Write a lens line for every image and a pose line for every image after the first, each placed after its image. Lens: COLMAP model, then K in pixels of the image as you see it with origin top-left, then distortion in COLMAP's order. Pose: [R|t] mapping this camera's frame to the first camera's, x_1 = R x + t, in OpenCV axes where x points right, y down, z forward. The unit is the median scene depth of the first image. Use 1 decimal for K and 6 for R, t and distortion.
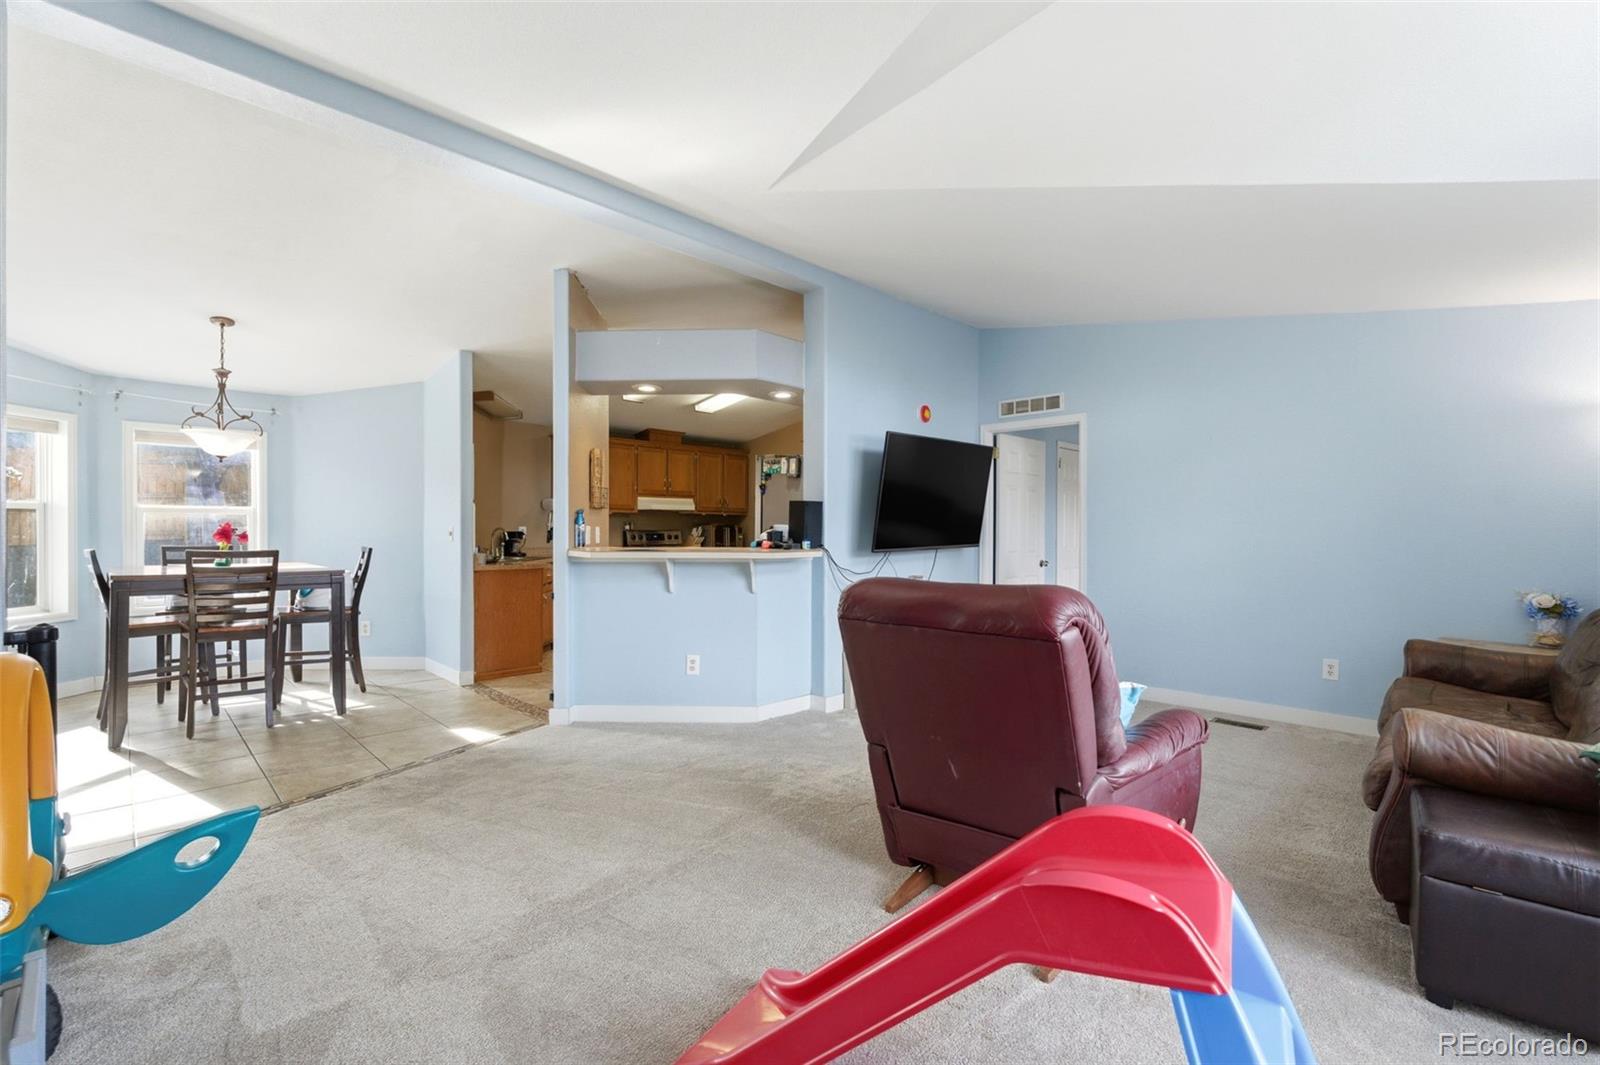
lens RADIAL K [[704.3, 0, 801.8], [0, 704.3, 533.2], [0, 0, 1]] dist [-0.005280, 0.001879]
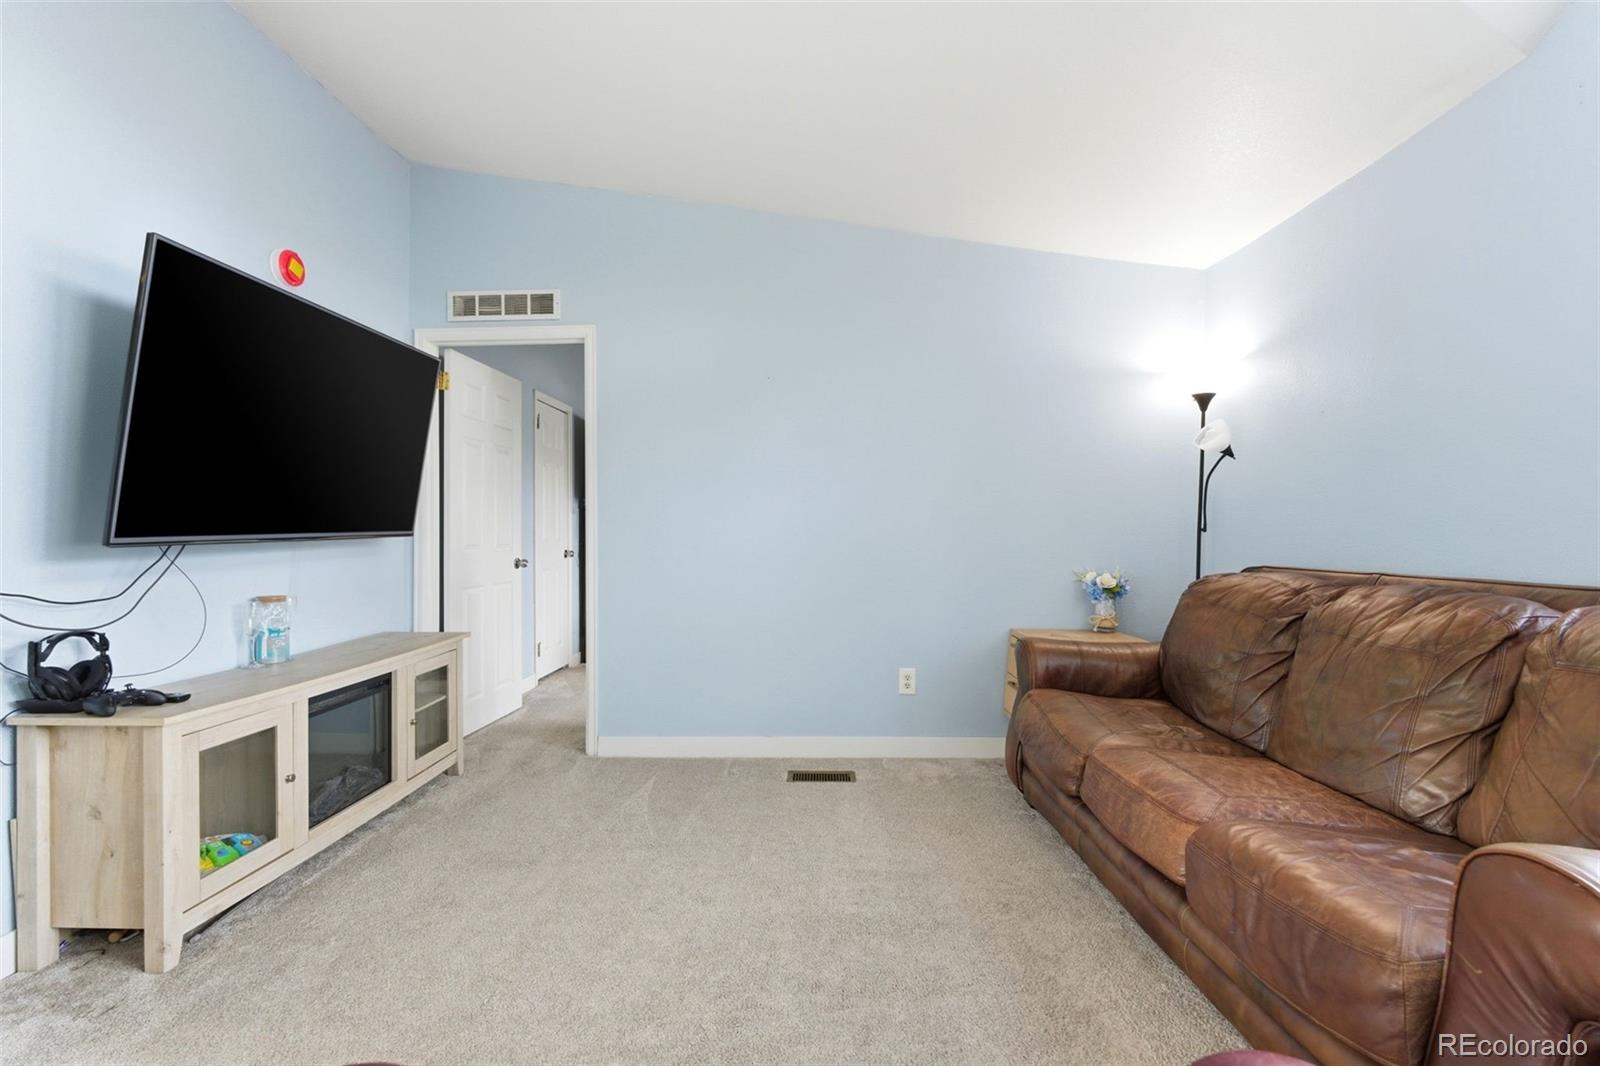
lens RADIAL K [[704.3, 0, 798.7], [0, 704.3, 528.9], [0, 0, 1]] dist [-0.005280, 0.001879]
pose [[0.733554, -0.002890, 0.679626, 0.110216], [0.011153, 0.999907, -0.007786, 0.024116], [-0.679540, 0.013291, 0.733518, 0.434411]]
